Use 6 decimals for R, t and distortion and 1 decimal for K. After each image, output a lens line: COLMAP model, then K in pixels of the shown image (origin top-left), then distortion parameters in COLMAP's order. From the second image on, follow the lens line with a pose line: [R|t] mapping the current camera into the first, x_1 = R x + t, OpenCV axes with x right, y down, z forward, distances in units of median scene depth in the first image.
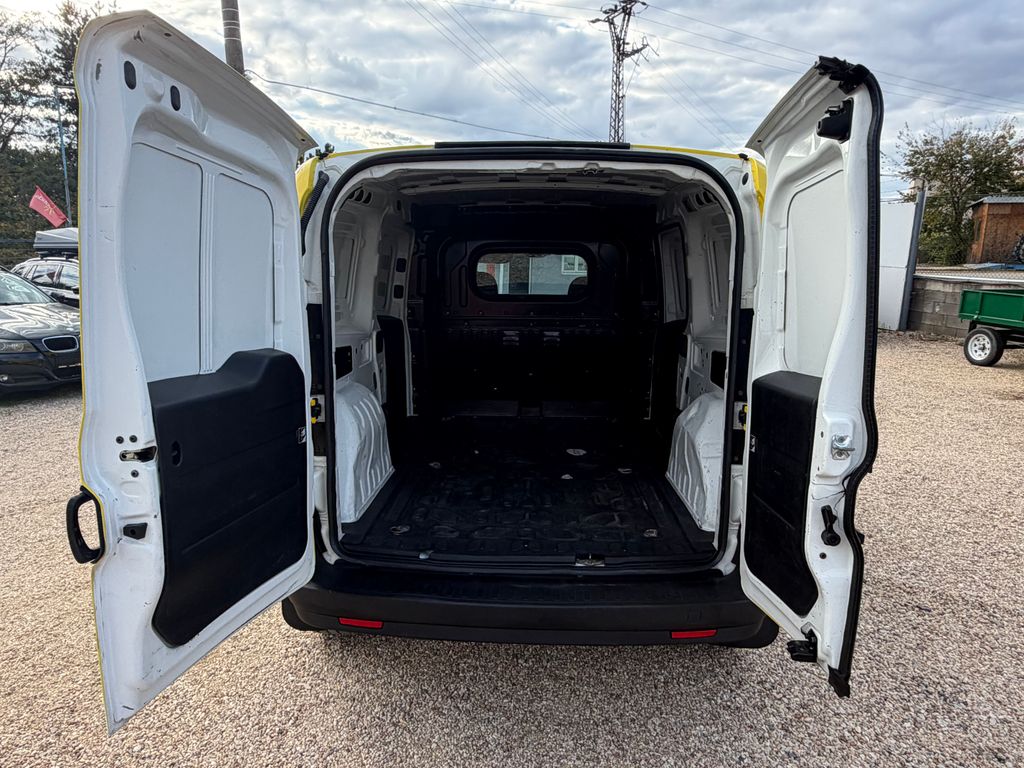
lens RADIAL K [[691.8, 0, 508.7], [0, 691.8, 417.6], [0, 0, 1]] dist [0.024925, -0.021276]
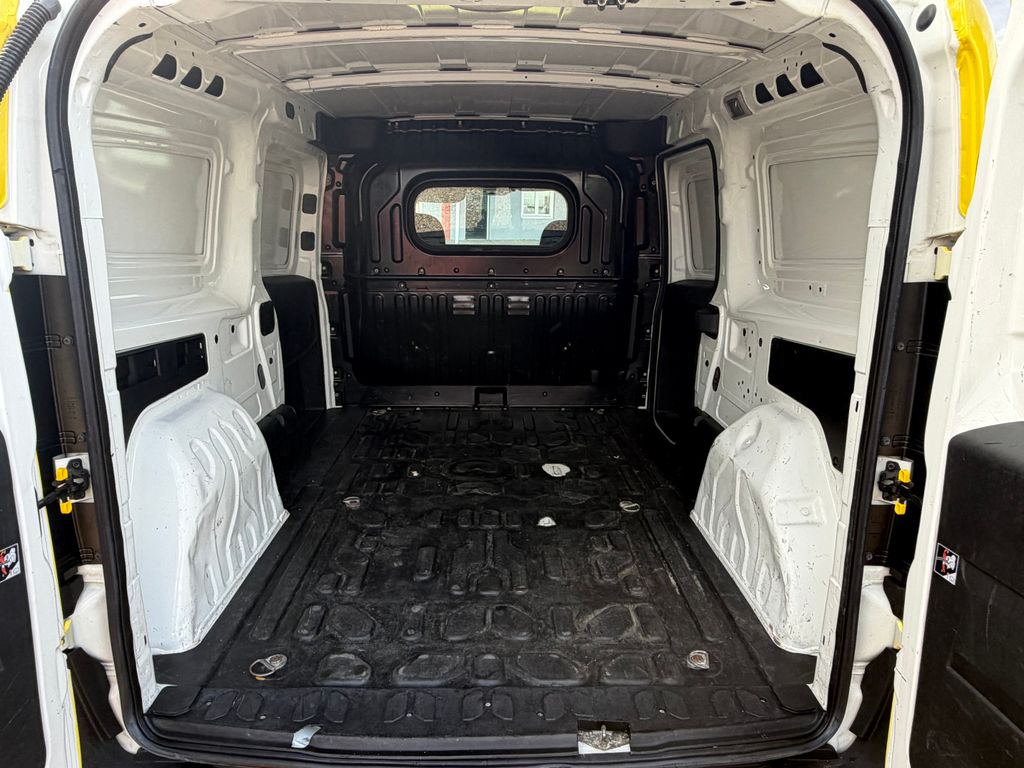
lens RADIAL K [[691.8, 0, 497.2], [0, 691.8, 406.8], [0, 0, 1]] dist [0.024925, -0.021276]
pose [[0.999051, -0.011454, 0.042021, 0.008985], [0.008813, 0.998005, 0.062523, -0.071272], [-0.042654, -0.062094, 0.997158, 0.349258]]
